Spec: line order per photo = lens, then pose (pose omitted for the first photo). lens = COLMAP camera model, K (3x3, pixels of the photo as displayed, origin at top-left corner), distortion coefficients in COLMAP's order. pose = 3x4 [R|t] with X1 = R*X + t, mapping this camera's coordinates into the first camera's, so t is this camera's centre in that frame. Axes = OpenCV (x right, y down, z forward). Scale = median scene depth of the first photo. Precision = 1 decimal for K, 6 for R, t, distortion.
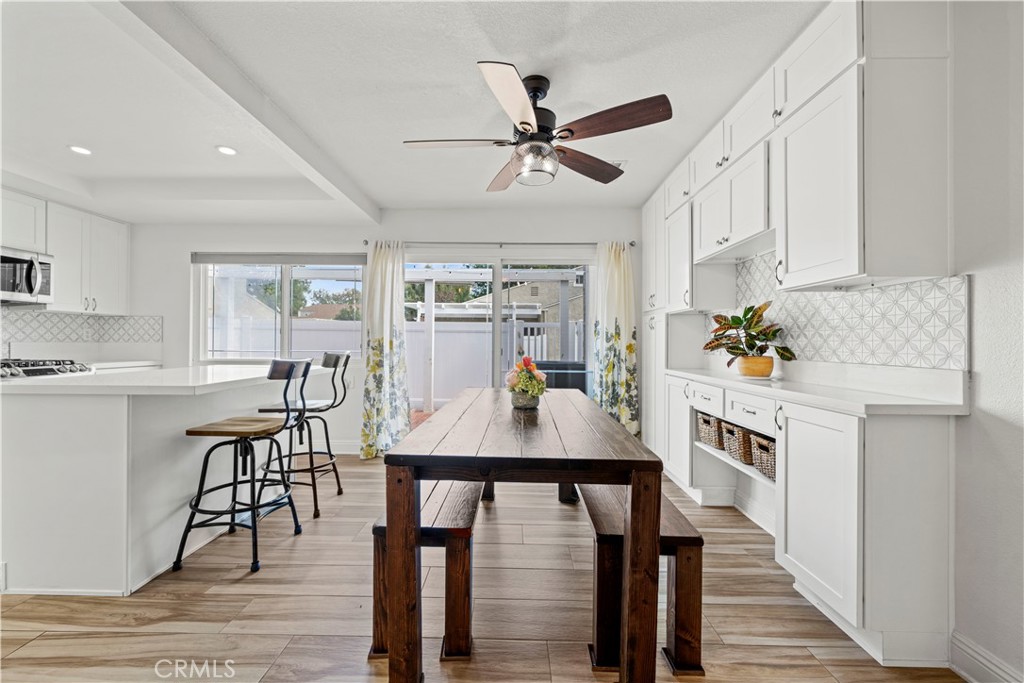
lens RADIAL K [[411.3, 0, 514.1], [0, 411.3, 339.8], [0, 0, 1]] dist [-0.004942, 0.000135]
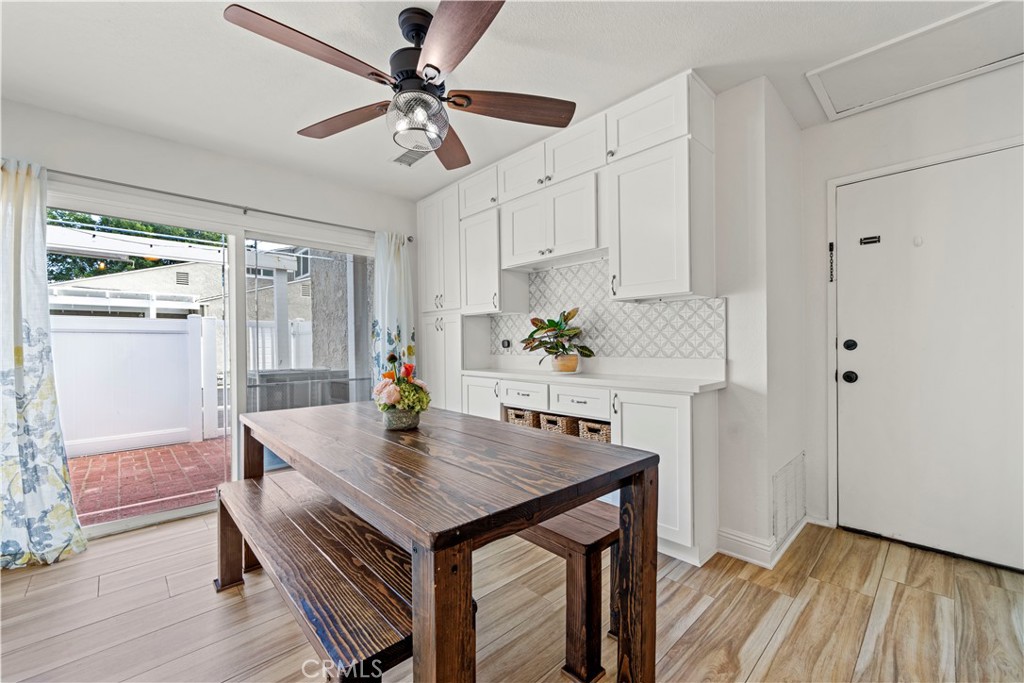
lens RADIAL K [[411.3, 0, 512.8], [0, 411.3, 345.1], [0, 0, 1]] dist [-0.004942, 0.000135]
pose [[0.712086, -0.015933, 0.701911, -0.251913], [0.008698, 0.999866, 0.013873, -0.003020], [-0.702038, -0.003774, 0.712129, 0.199086]]
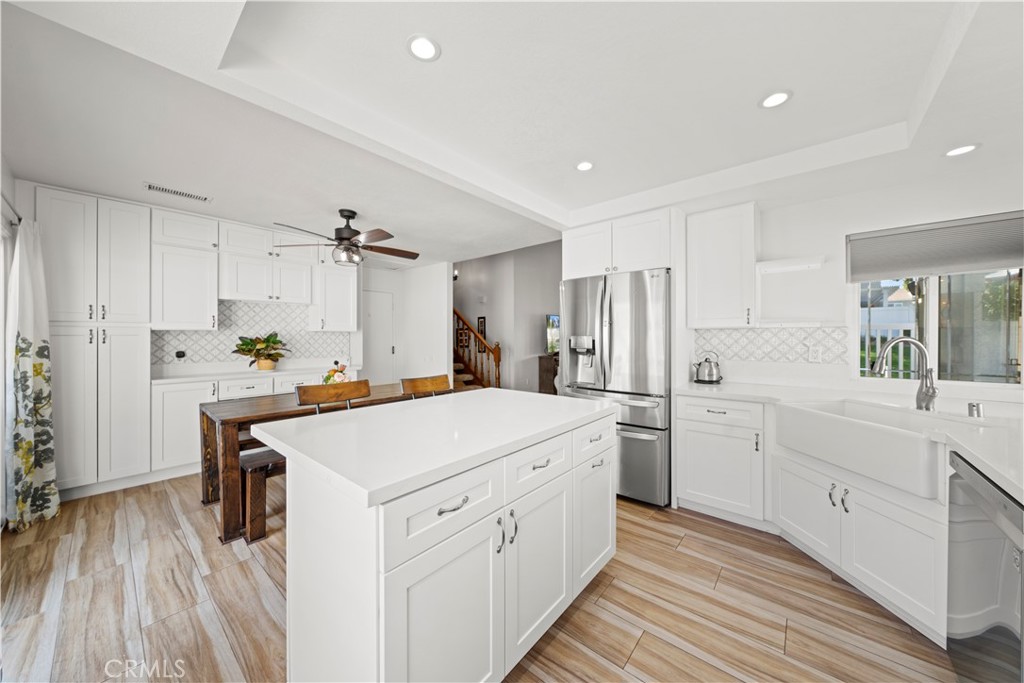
lens RADIAL K [[353.8, 0, 497.4], [0, 353.8, 335.5], [0, 0, 1]] dist [-0.005112, 0.000450]
pose [[-0.748685, -0.001665, 0.662924, -0.949747], [-0.007617, 0.999952, -0.006091, -0.049654], [-0.662882, -0.009610, -0.748662, 1.114506]]
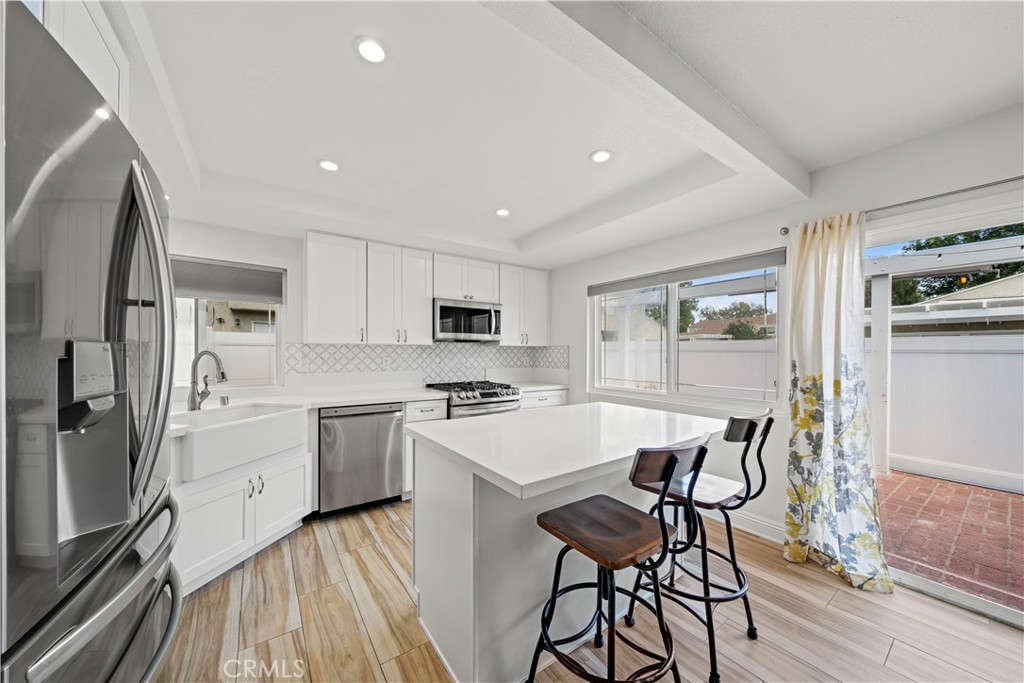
lens RADIAL K [[353.8, 0, 508.5], [0, 353.8, 355.0], [0, 0, 1]] dist [-0.005112, 0.000450]
pose [[0.579436, 0.001627, -0.815016, -0.183807], [0.006360, 0.999959, 0.006517, -0.049193], [0.814993, -0.008960, 0.579402, 0.355927]]
